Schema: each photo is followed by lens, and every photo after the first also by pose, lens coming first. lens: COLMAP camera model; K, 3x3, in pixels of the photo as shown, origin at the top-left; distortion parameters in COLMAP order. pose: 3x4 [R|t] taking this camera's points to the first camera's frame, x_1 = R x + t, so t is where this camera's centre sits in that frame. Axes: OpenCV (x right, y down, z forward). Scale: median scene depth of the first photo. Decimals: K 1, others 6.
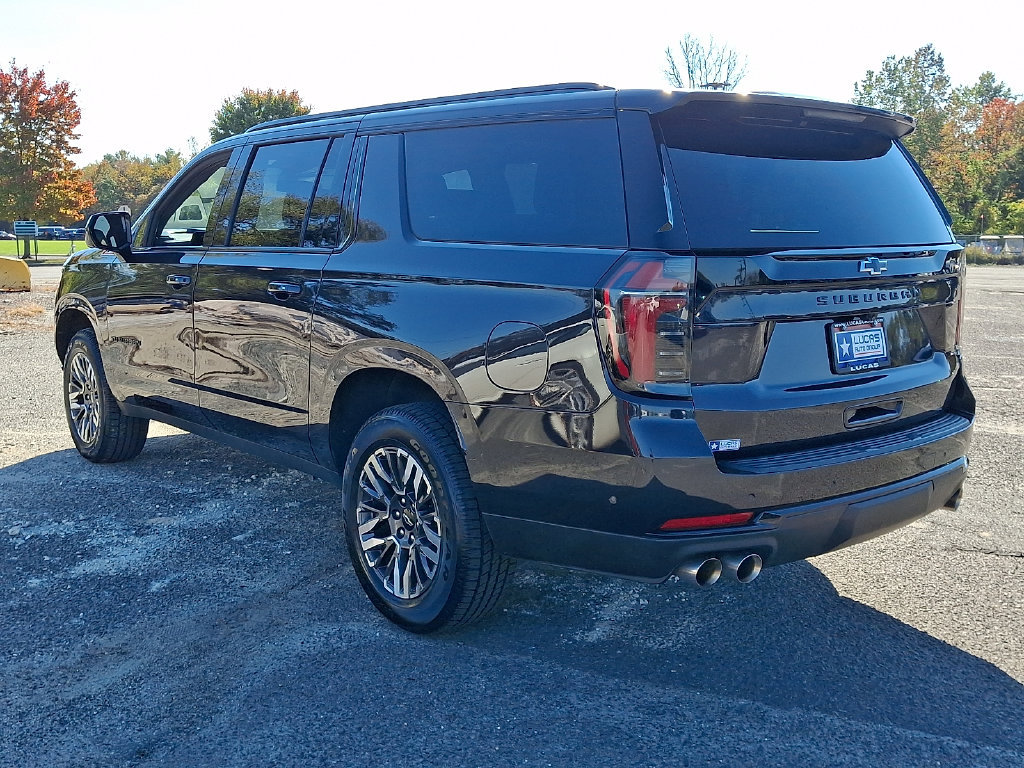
lens RADIAL K [[976.0, 0, 512.0], [0, 976.0, 384.0], [0, 0, 1]] dist [0.181837, -0.370236]
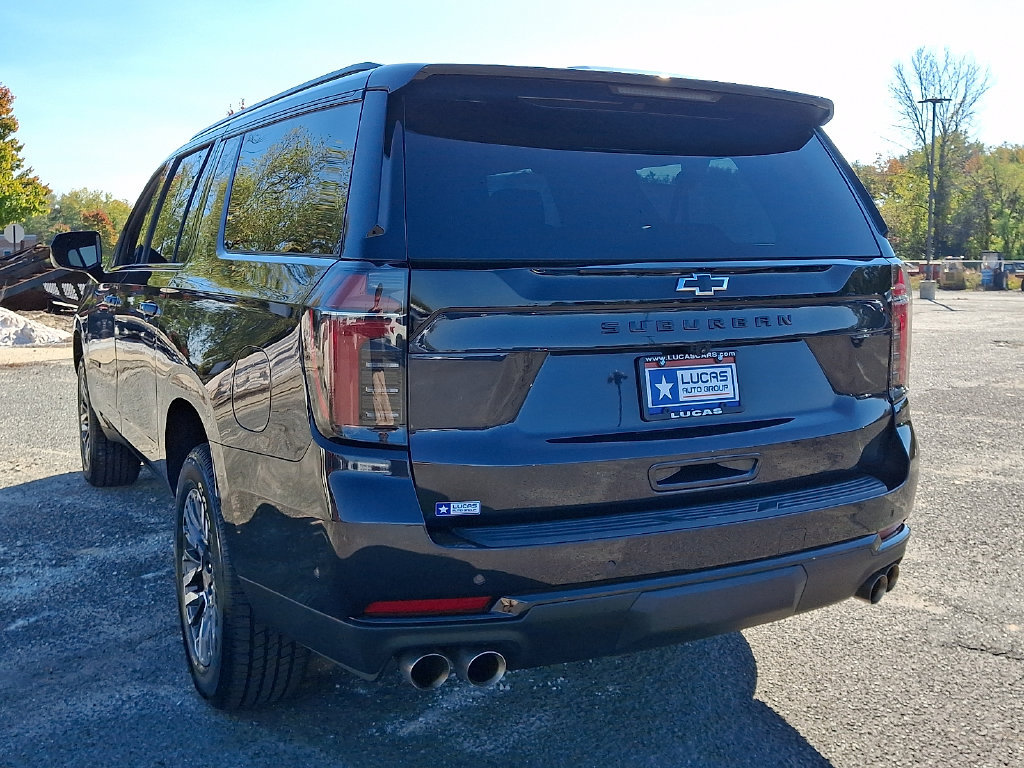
lens RADIAL K [[976.0, 0, 512.0], [0, 976.0, 384.0], [0, 0, 1]] dist [0.181837, -0.370236]
pose [[0.977660, 0.021186, -0.209120, 0.376270], [-0.026835, 0.999347, -0.024213, -0.017679], [0.208471, 0.029284, 0.977590, 0.215986]]
